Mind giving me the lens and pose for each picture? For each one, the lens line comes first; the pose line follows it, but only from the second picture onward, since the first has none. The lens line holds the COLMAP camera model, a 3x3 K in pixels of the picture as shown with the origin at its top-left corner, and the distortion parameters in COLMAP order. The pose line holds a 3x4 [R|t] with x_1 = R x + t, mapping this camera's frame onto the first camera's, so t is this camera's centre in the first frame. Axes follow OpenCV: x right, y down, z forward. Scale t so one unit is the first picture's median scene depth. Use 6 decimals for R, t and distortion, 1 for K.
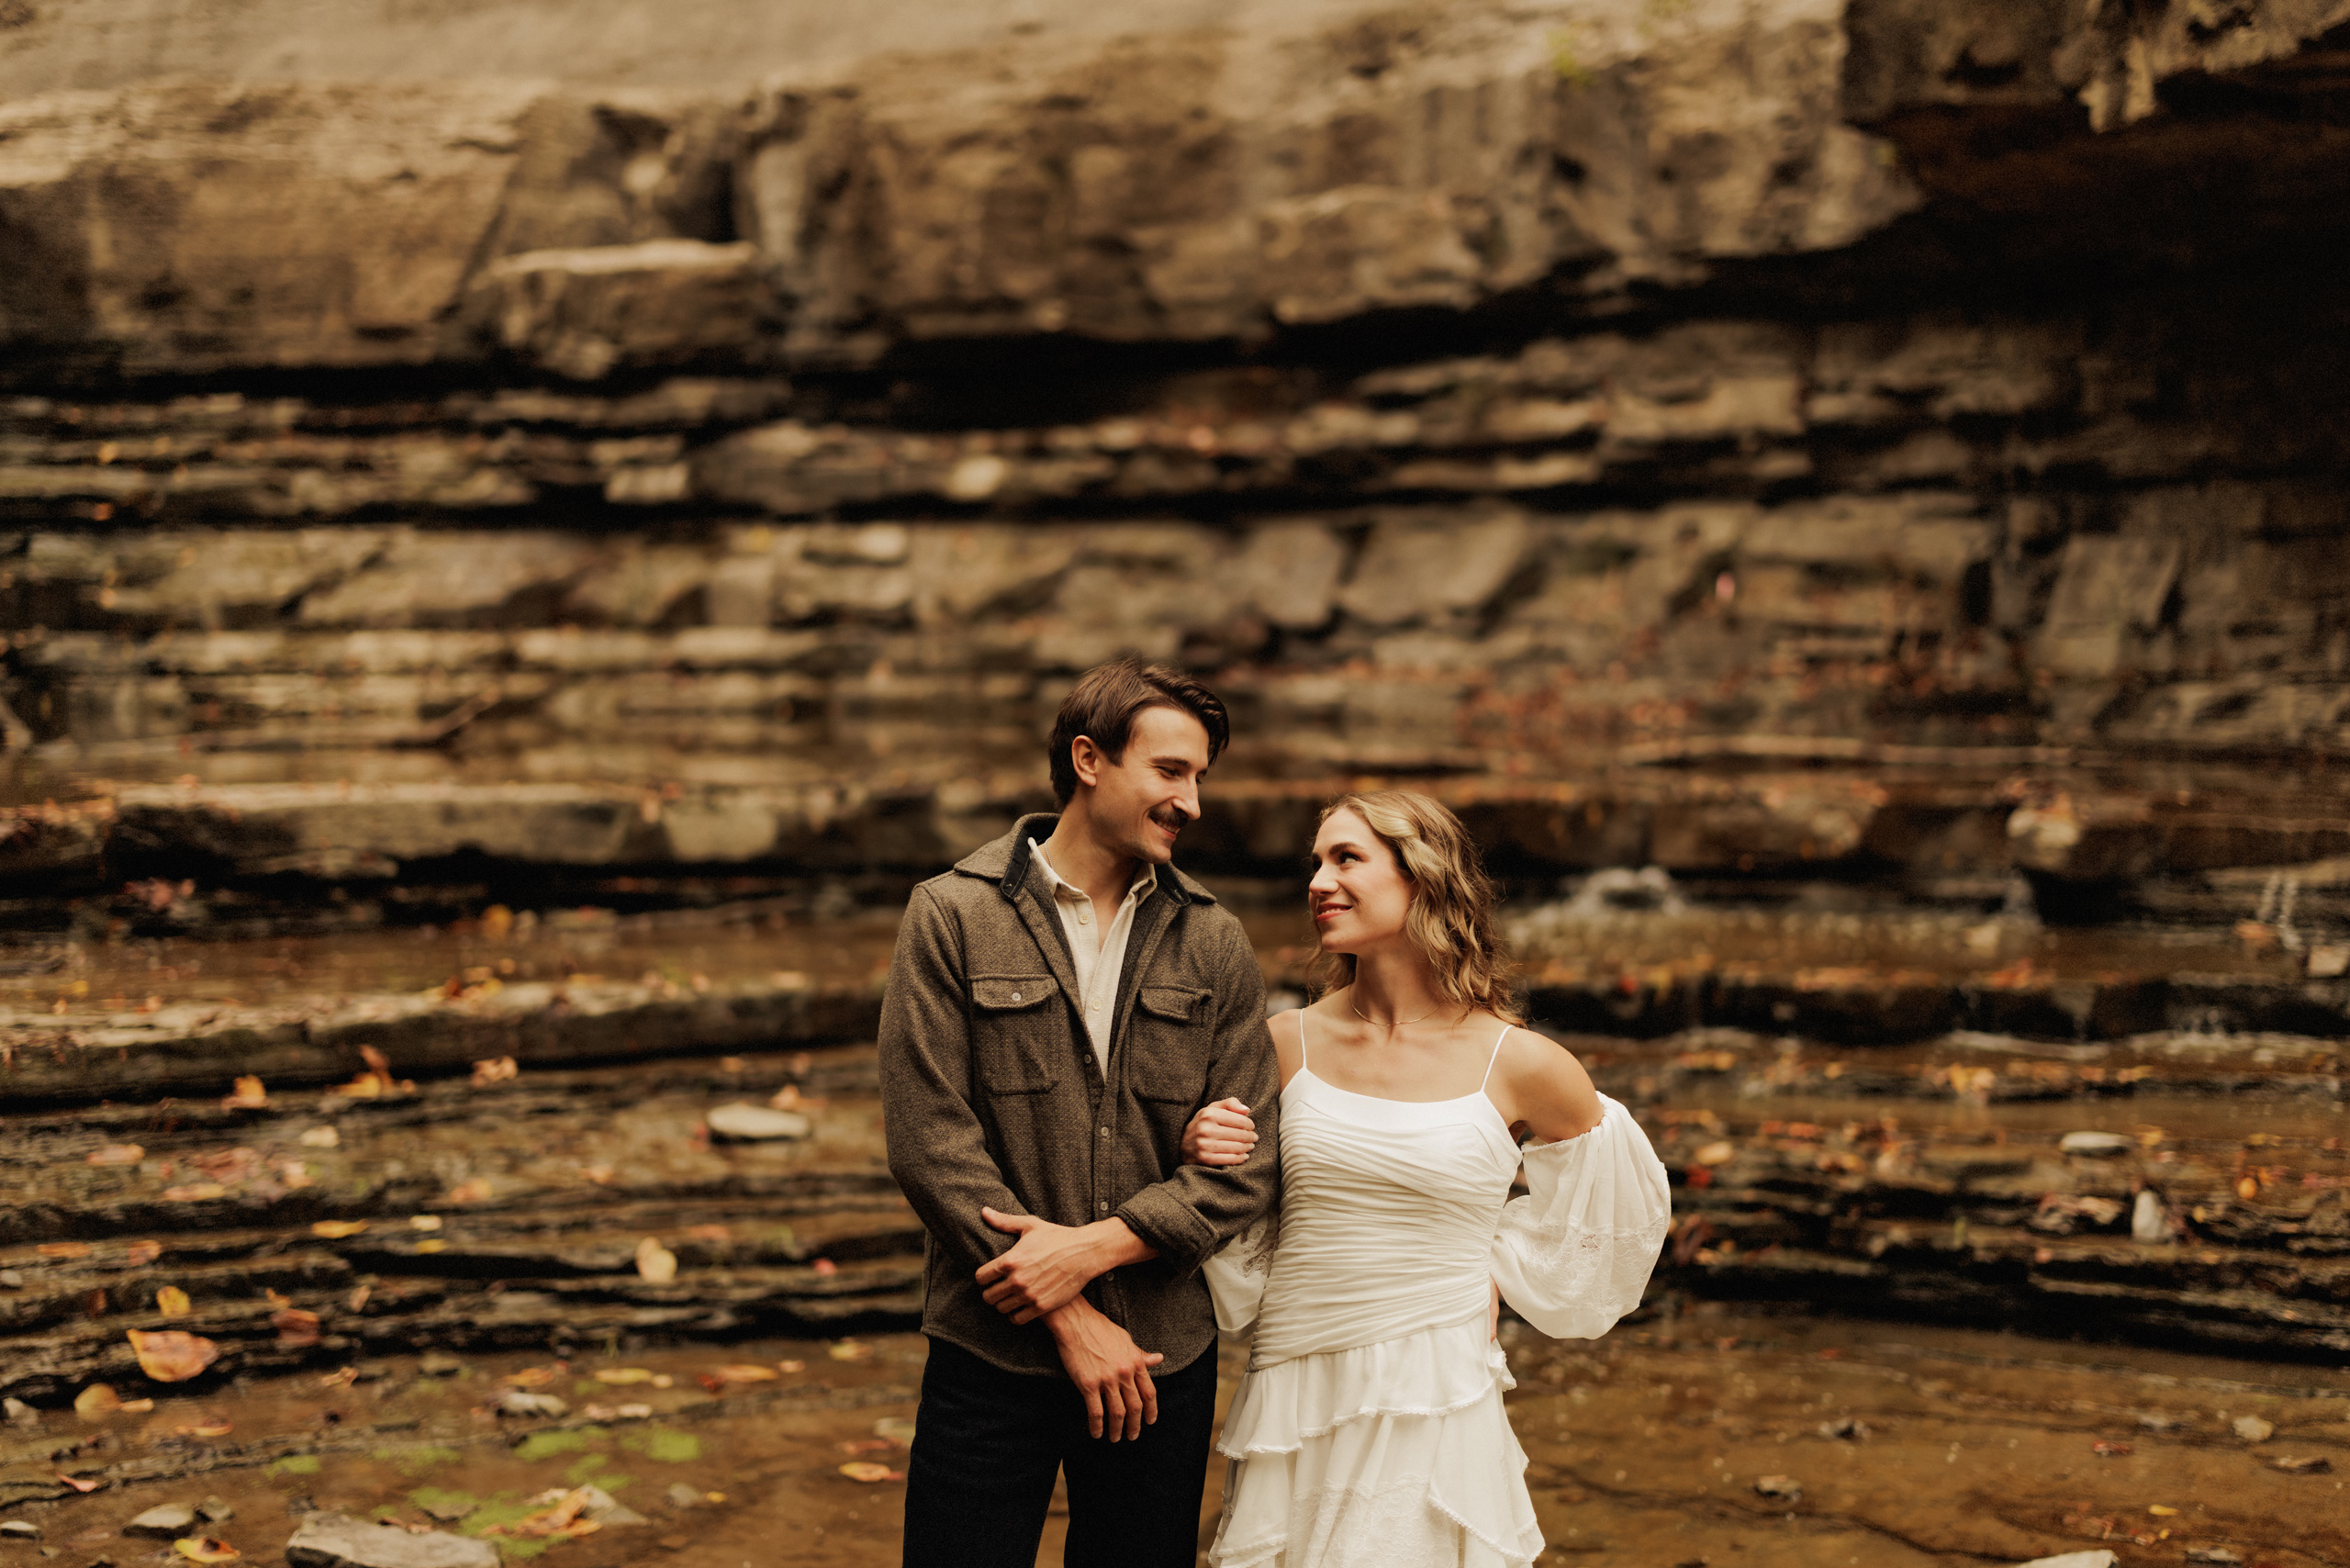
lens RADIAL K [[3370.0, 0, 1175.0], [0, 3370.0, 784.0], [0, 0, 1]] dist [-0.001772, 0.014498]
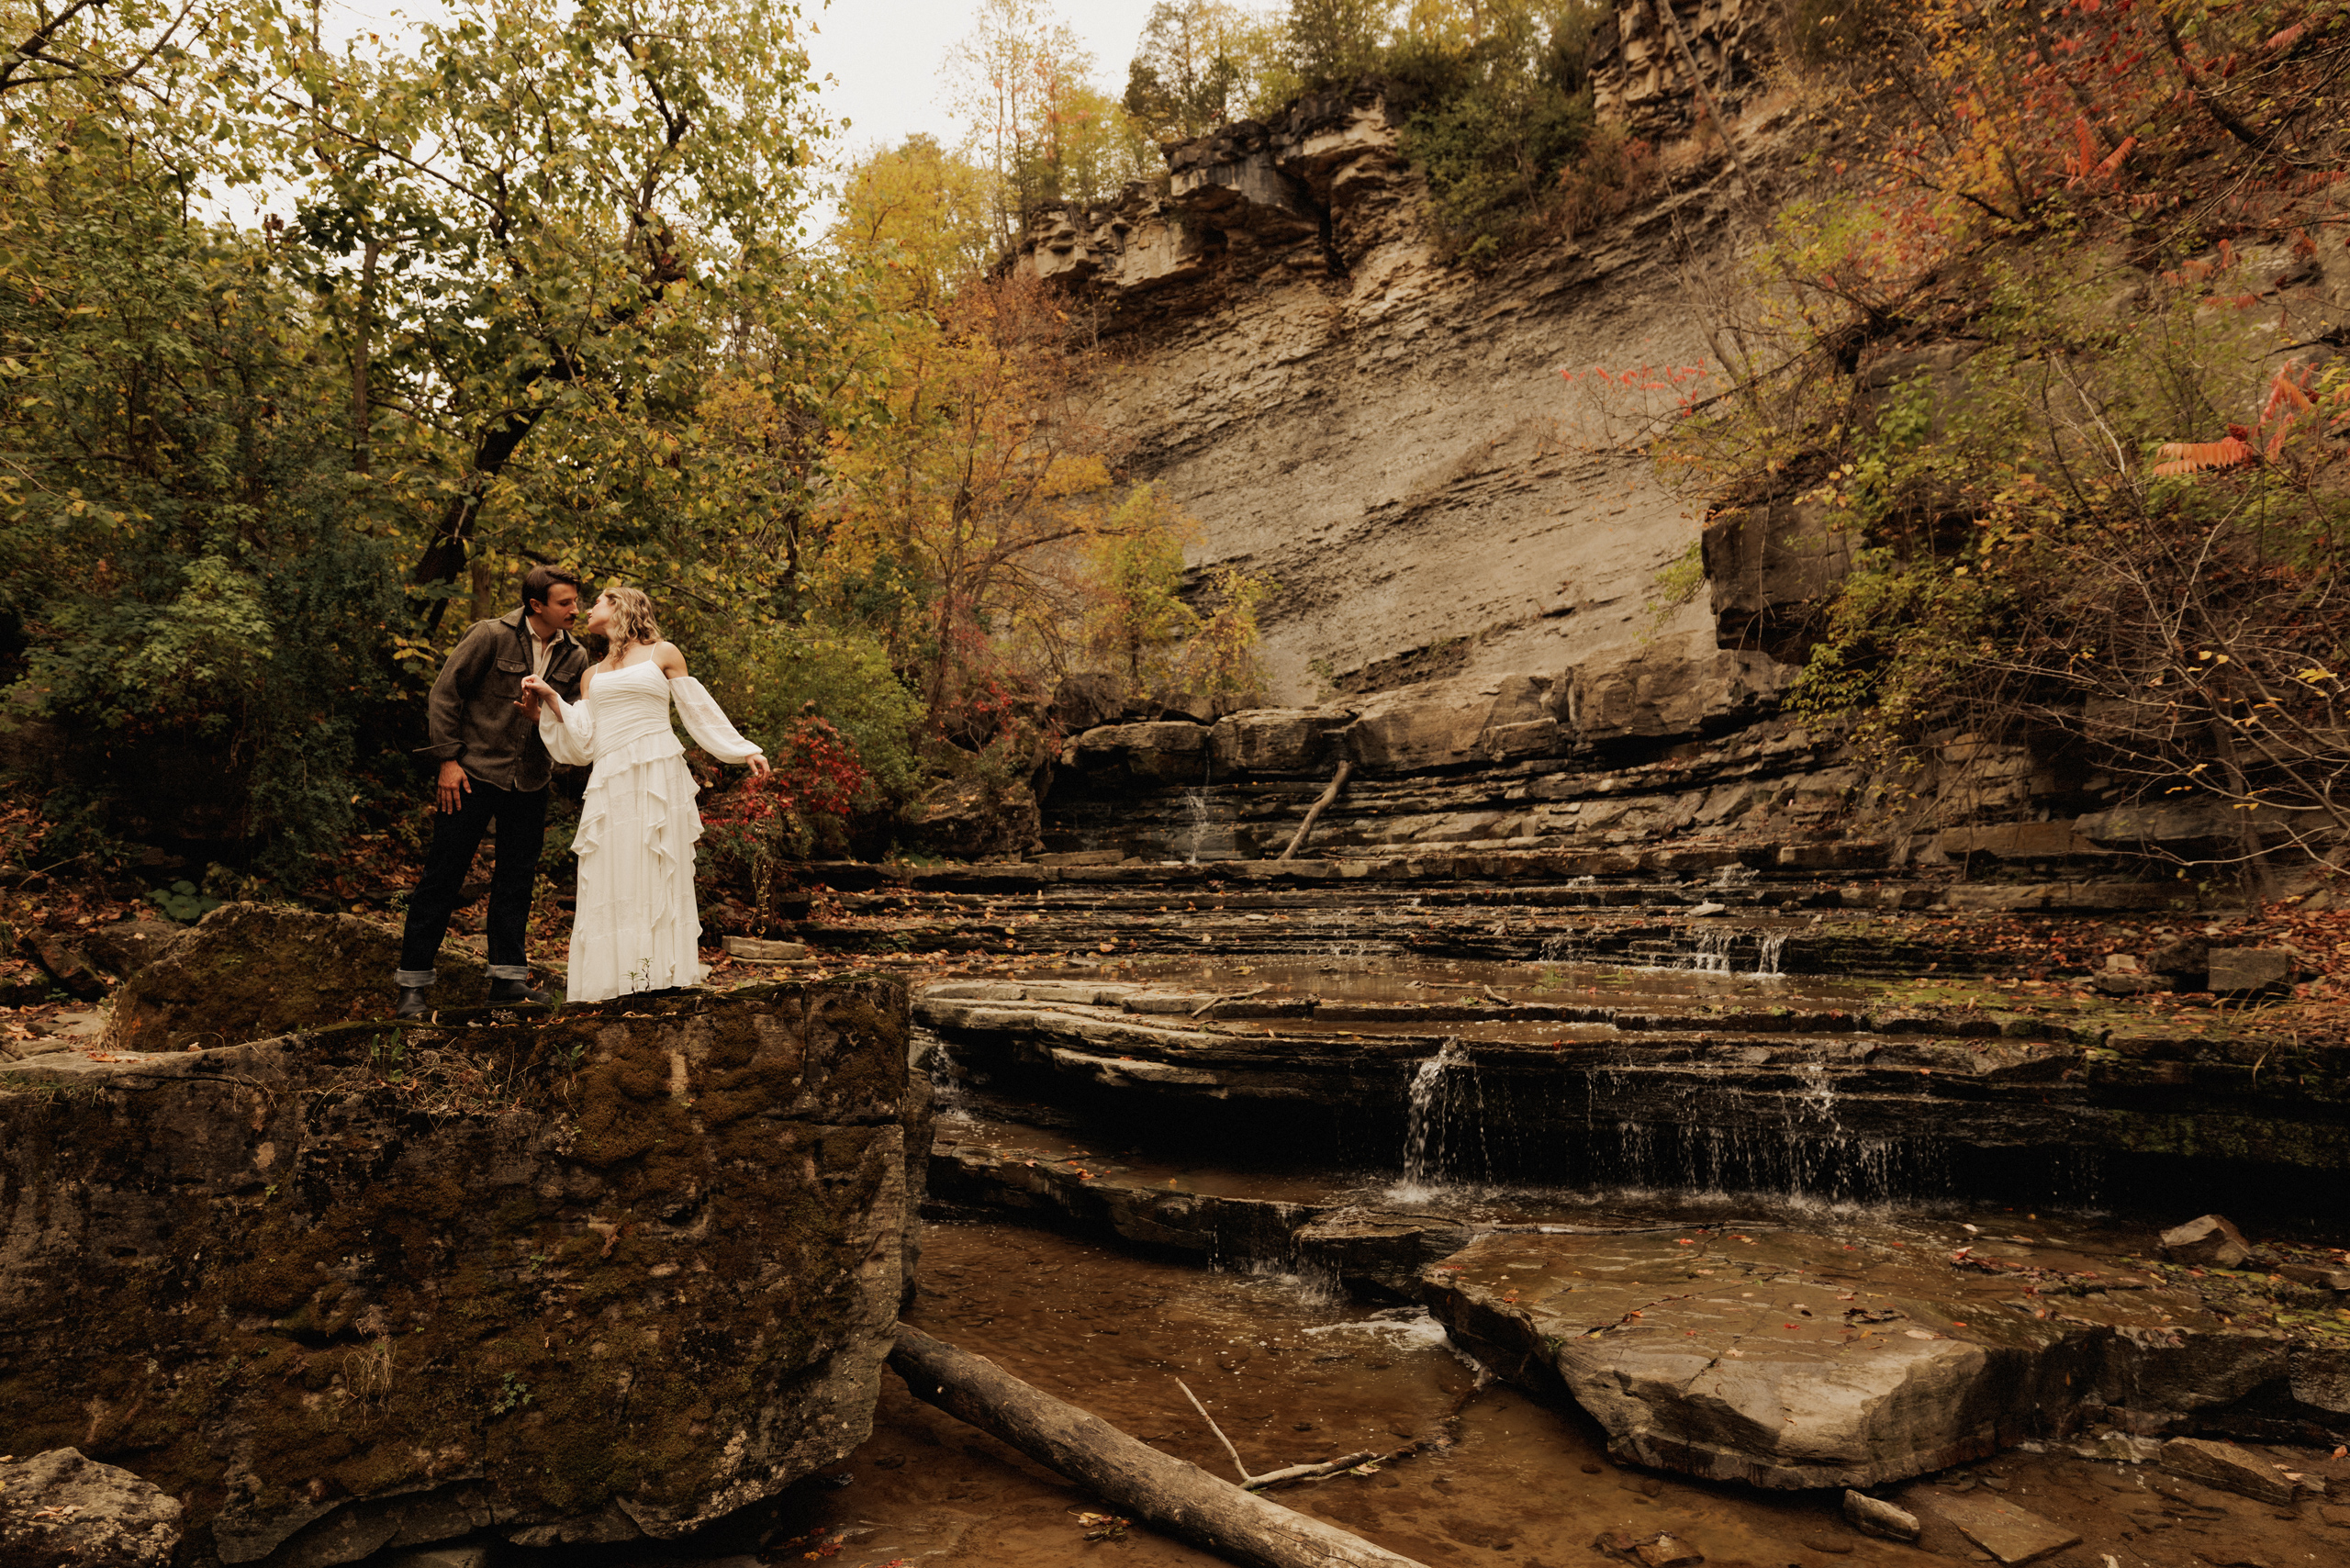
lens RADIAL K [[1415.0, 0, 1156.5], [0, 1415.0, 785.5], [0, 0, 1]] dist [0.005801, -0.002978]
pose [[0.754585, -0.063882, -0.653085, 0.624167], [-0.020231, 0.992512, -0.120459, 0.096824], [0.655890, 0.104109, 0.747643, -0.307733]]
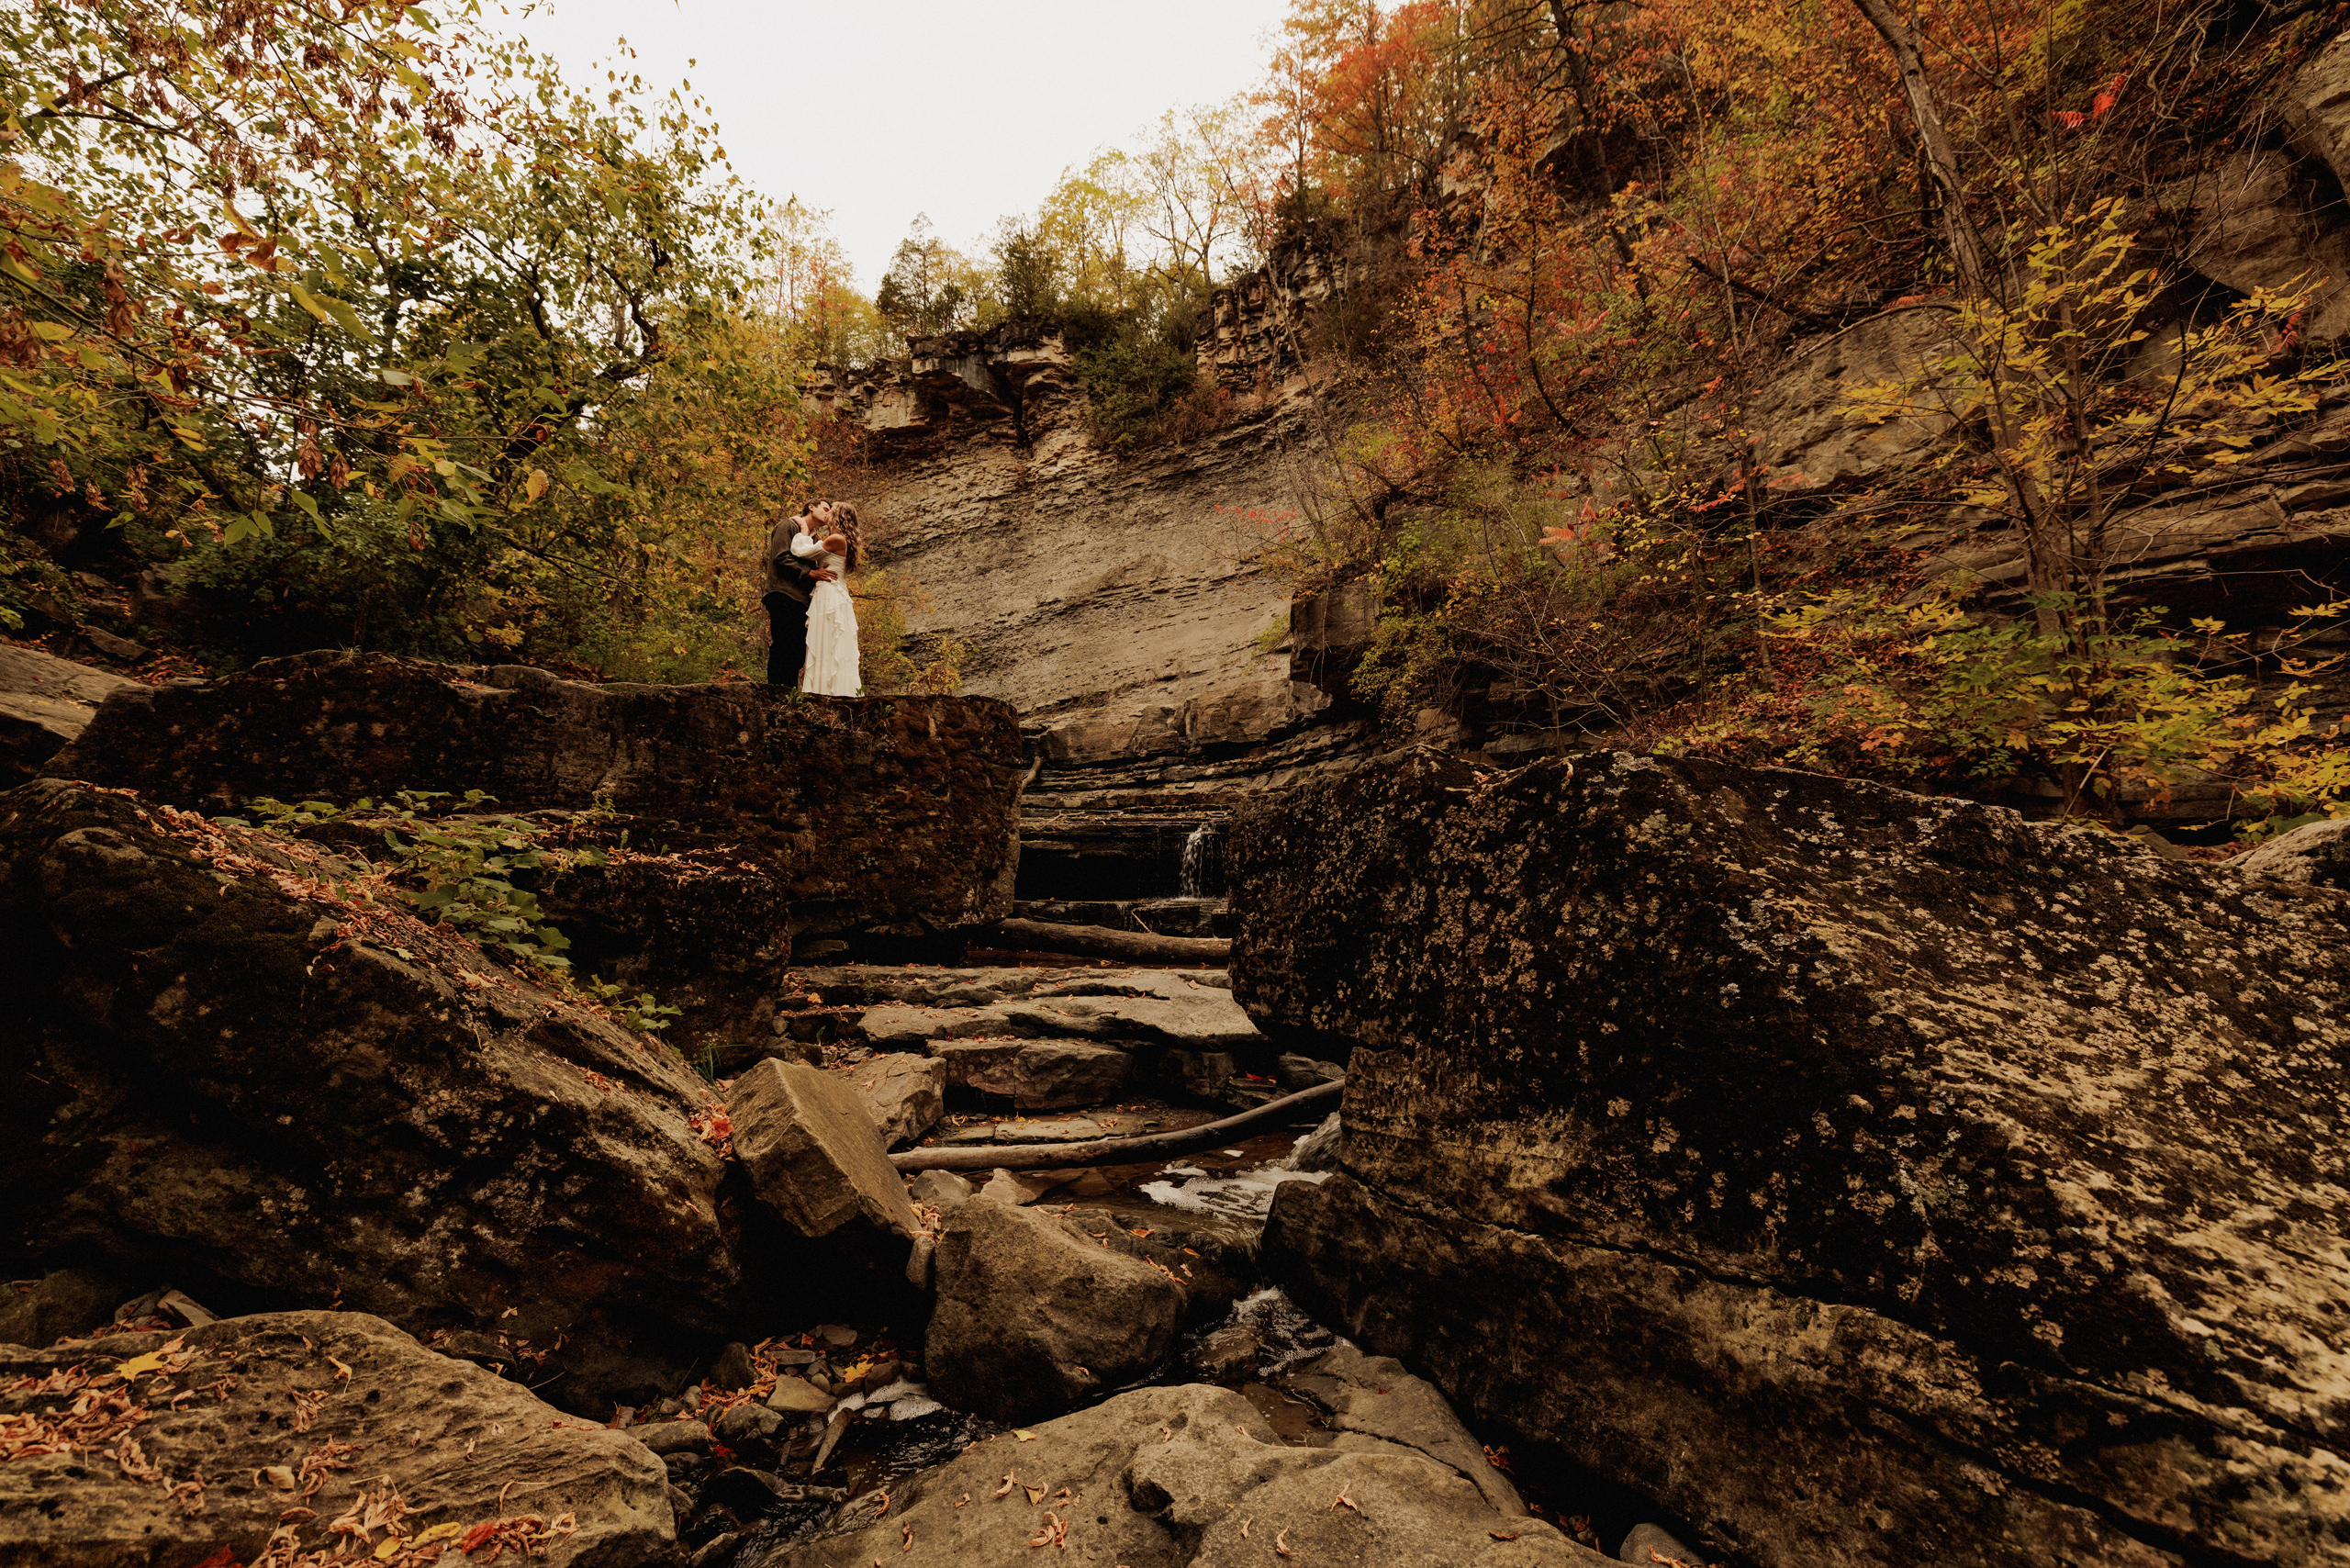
lens RADIAL K [[1024.5, 0, 1158.6], [0, 1024.5, 779.9], [0, 0, 1]] dist [-0.000718, -0.000016]
pose [[0.919347, -0.045271, -0.390834, 0.606582], [-0.022325, 0.985755, -0.166697, 0.230115], [0.392813, 0.161978, 0.905241, -0.520347]]
